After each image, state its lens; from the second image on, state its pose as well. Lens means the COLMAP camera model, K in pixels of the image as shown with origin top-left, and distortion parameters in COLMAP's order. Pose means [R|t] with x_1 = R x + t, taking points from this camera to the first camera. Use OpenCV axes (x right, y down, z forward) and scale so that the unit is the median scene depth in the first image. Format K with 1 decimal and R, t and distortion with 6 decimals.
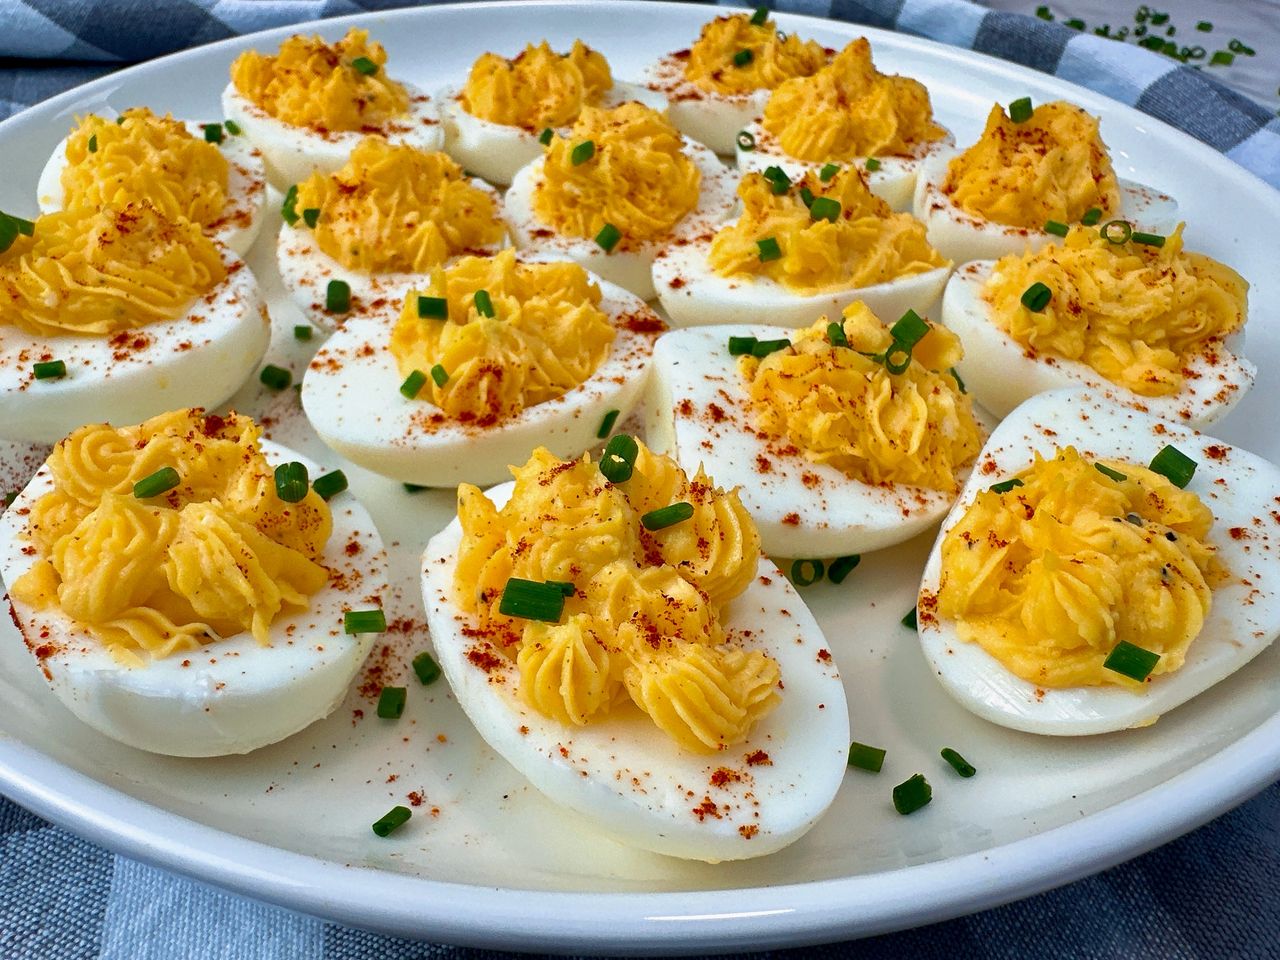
lens RADIAL K [[1022.6, 0, 642.6], [0, 1022.6, 475.2], [0, 0, 1]] dist [-0.026624, 0.035749]
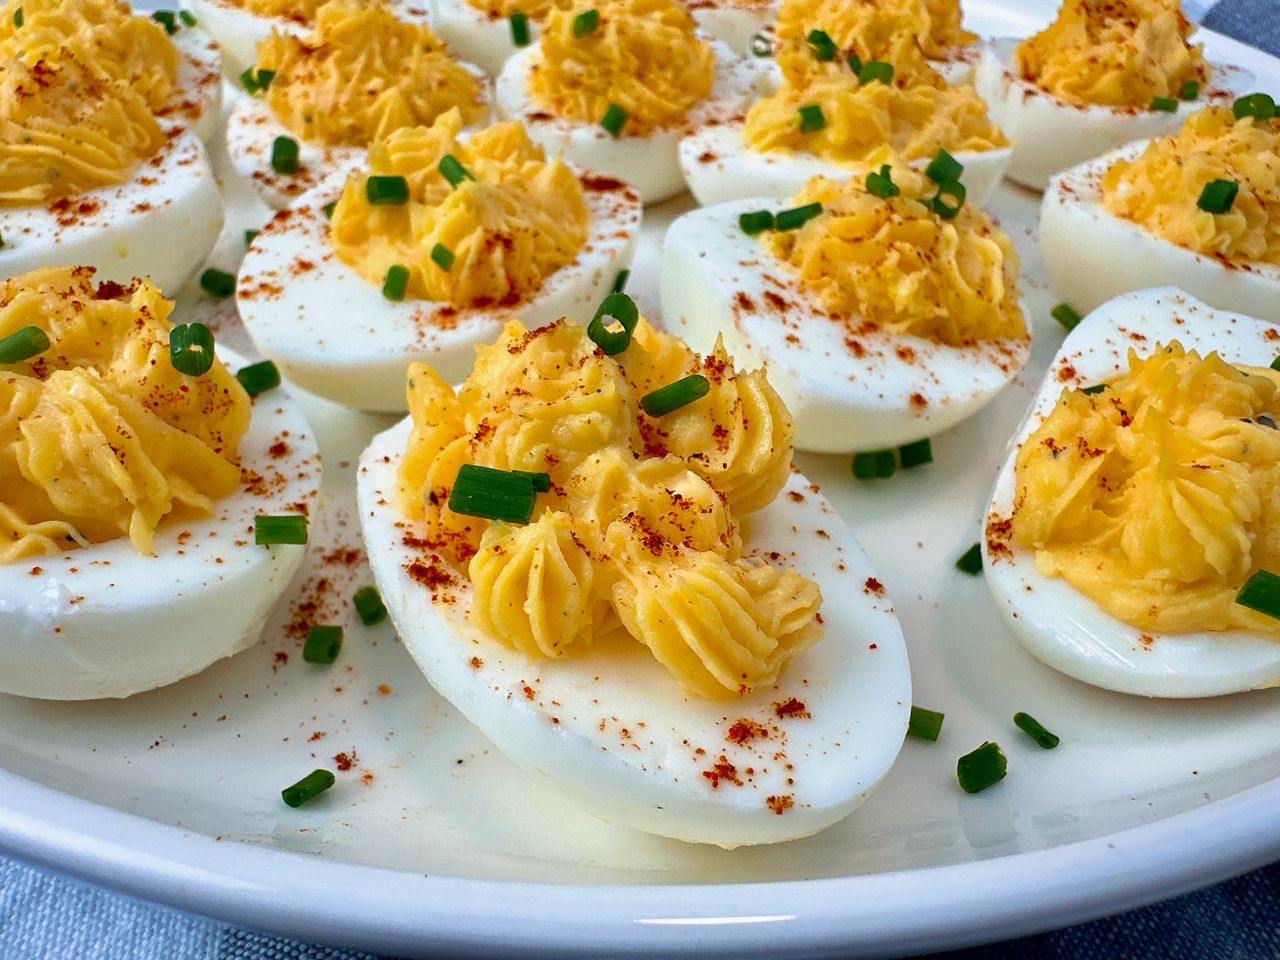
lens RADIAL K [[995.4, 0, 640.0], [0, 995.4, 480.0], [0, 0, 1]] dist [-0.038859, 0.035672]
pose [[0.999836, 0.018104, -0.000988, 0.000602], [-0.018112, 0.999793, -0.009304, 0.107367], [0.000819, 0.009321, 0.999956, 0.246237]]
